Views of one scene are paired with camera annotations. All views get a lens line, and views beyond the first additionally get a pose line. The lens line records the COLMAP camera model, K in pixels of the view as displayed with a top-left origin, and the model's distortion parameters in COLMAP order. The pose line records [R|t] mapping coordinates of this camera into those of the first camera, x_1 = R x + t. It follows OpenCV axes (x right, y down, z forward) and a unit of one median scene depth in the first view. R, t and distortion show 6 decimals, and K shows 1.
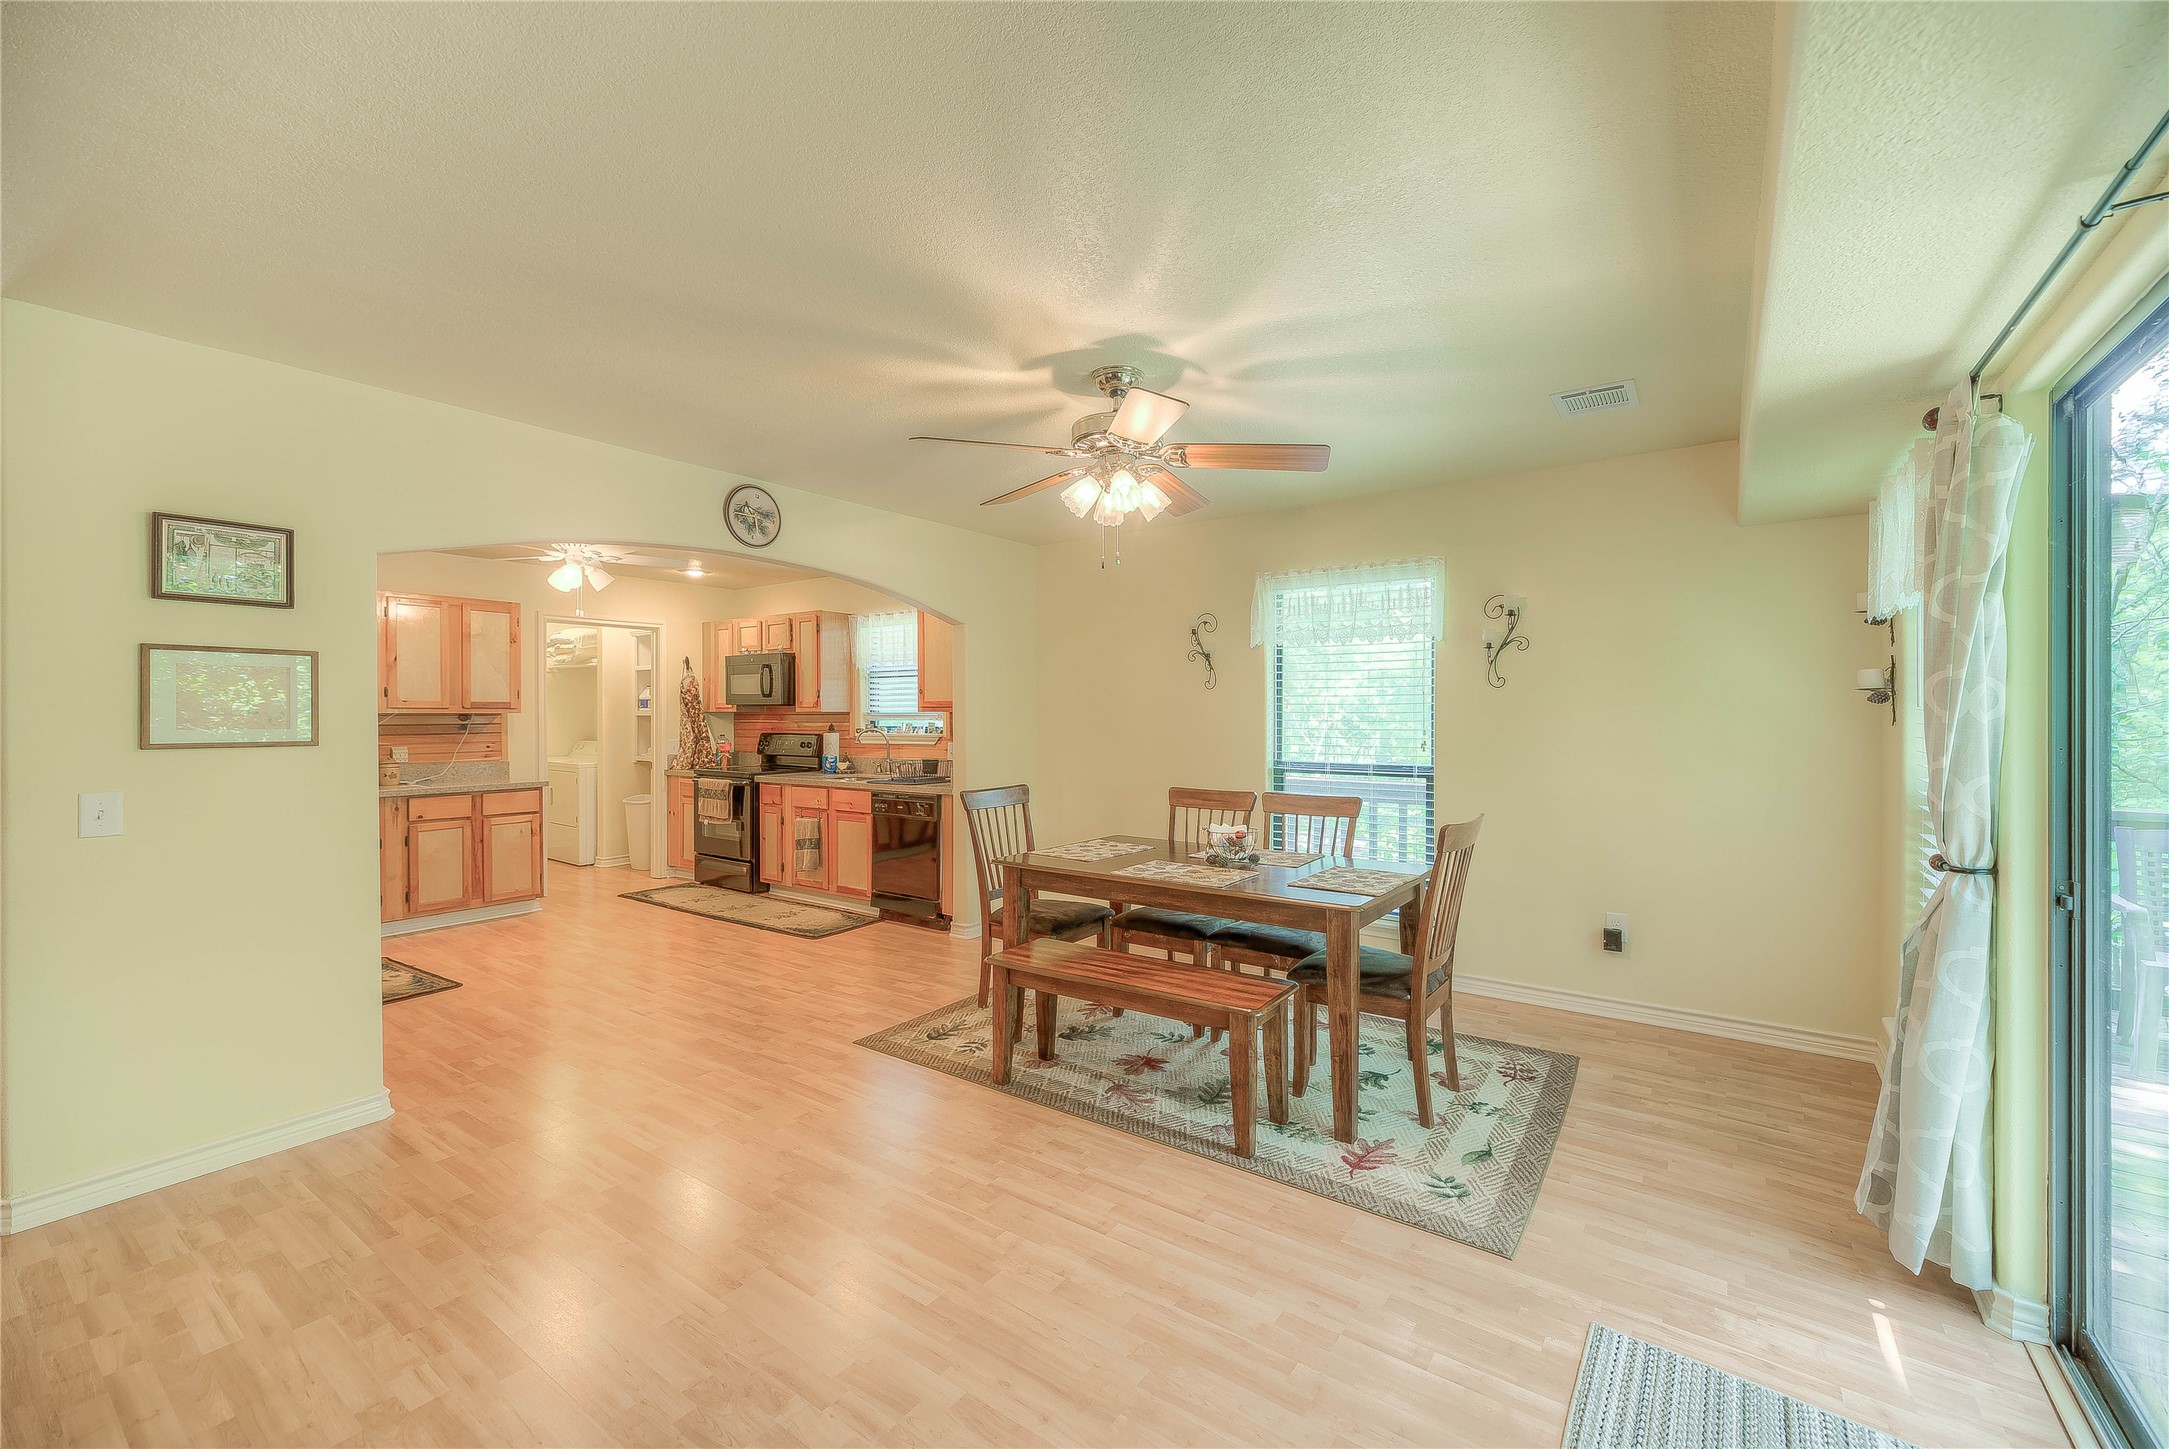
lens RADIAL K [[866.8, 0, 1119.6], [0, 866.8, 725.3], [0, 0, 1]] dist [0.000527, -0.000050]
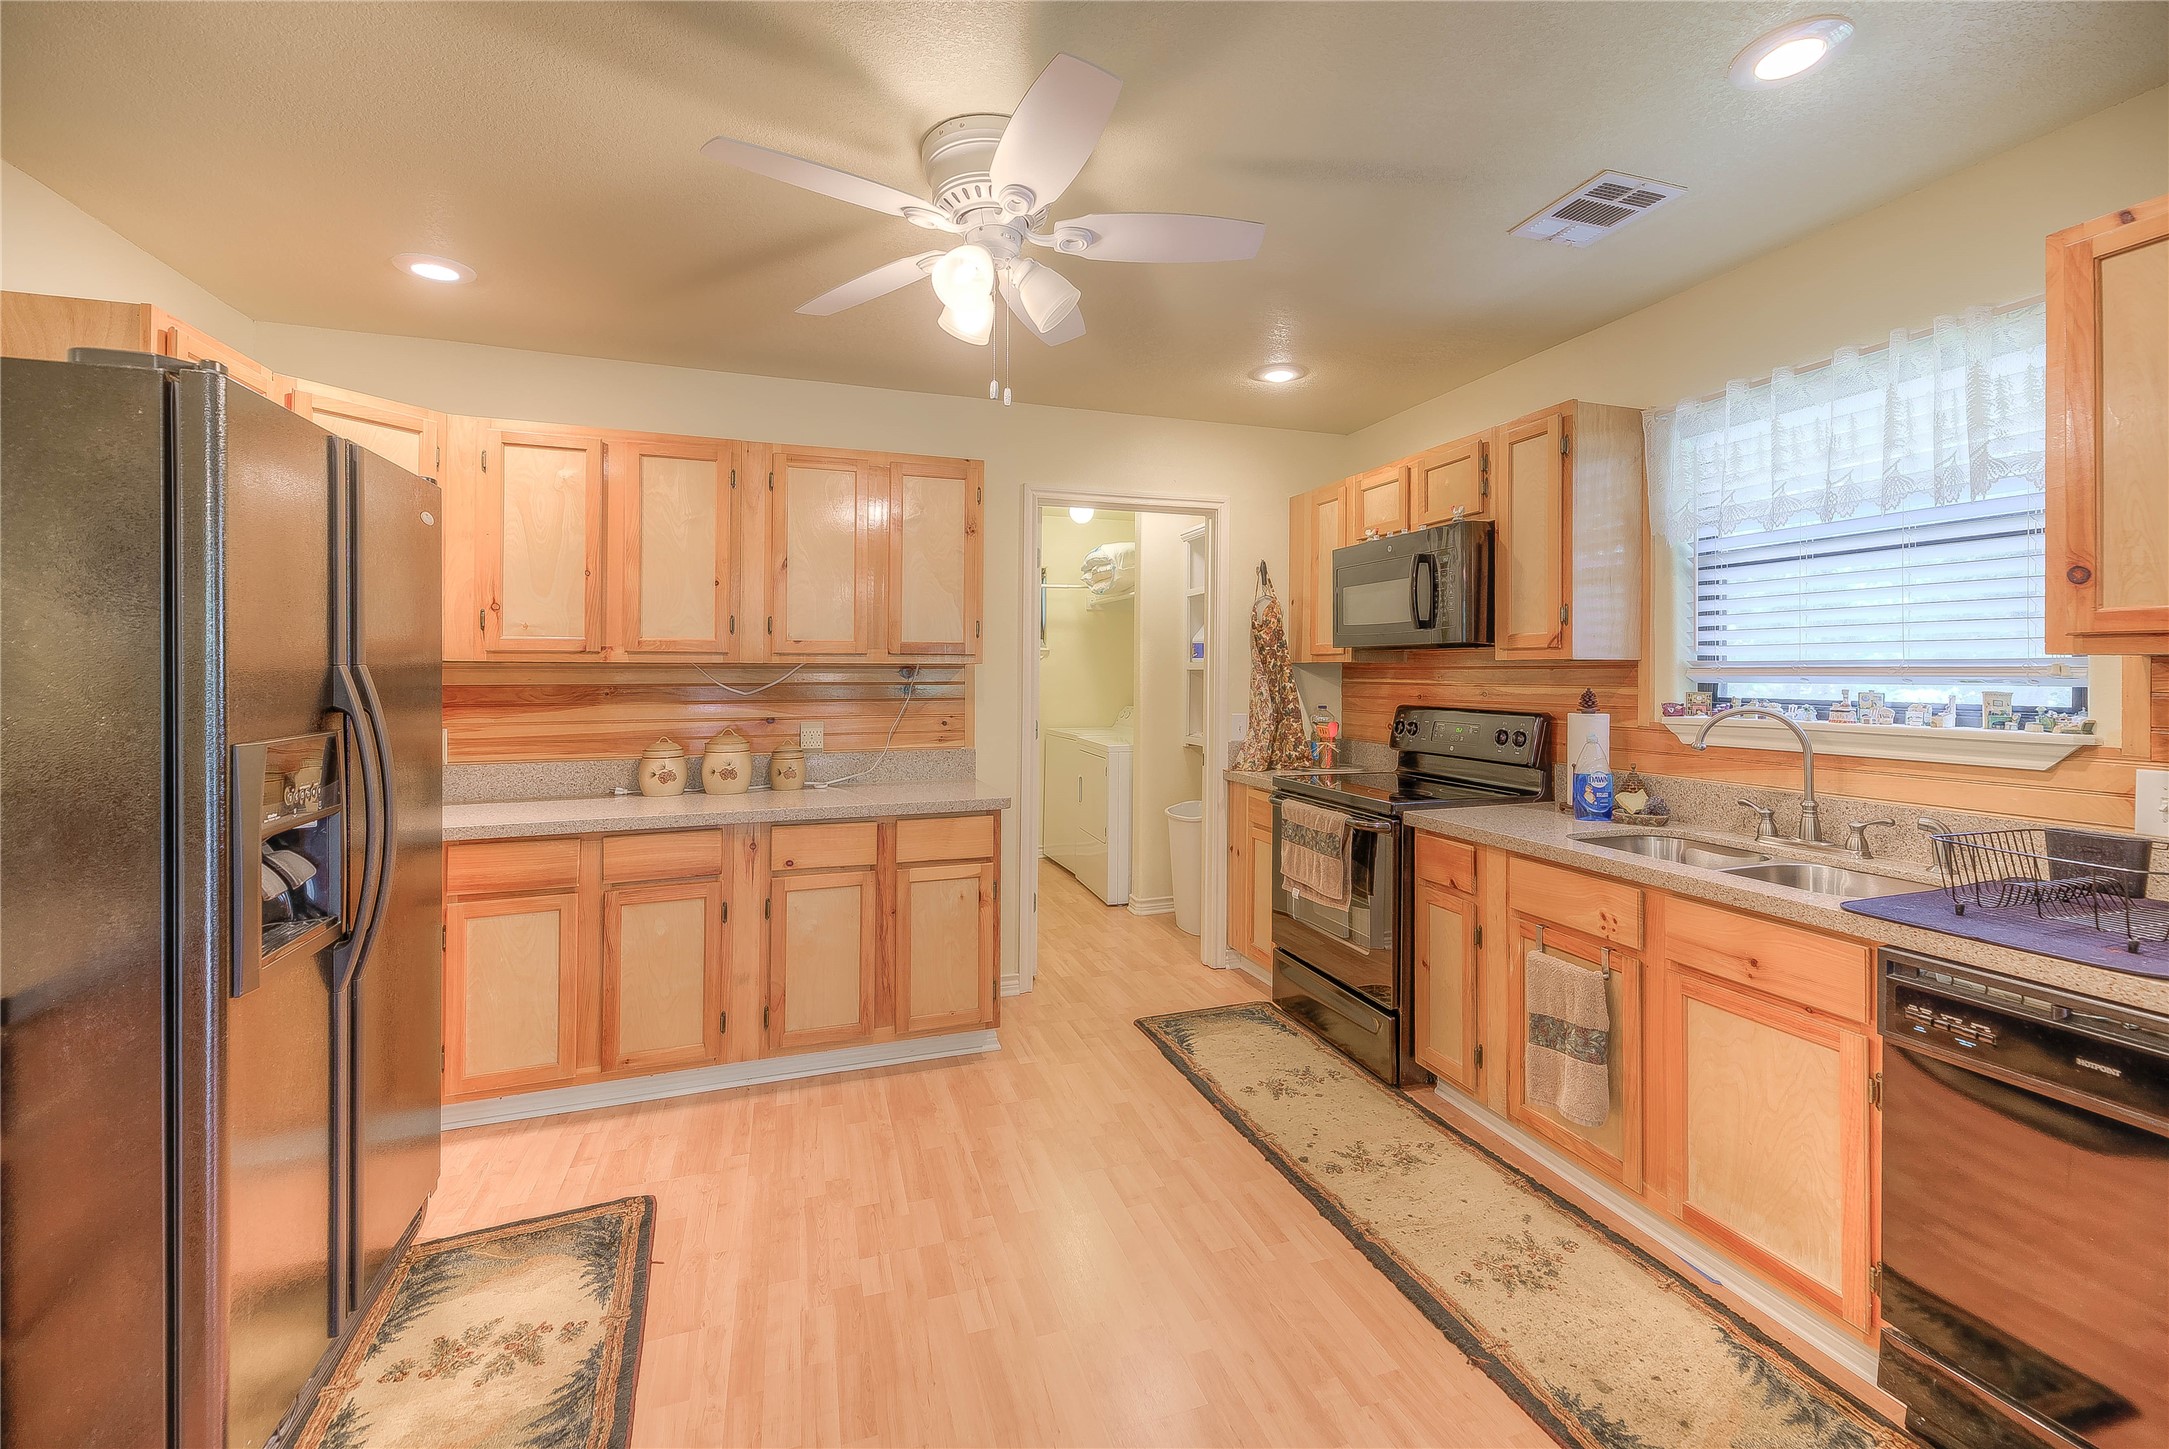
lens RADIAL K [[890.9, 0, 1107.8], [0, 890.9, 674.3], [0, 0, 1]] dist [0.000686, -0.008617]
pose [[0.803973, 0.004313, -0.594650, -0.279083], [-0.010315, 0.999924, -0.006694, -0.004278], [0.594577, 0.011515, 0.803957, 0.562860]]
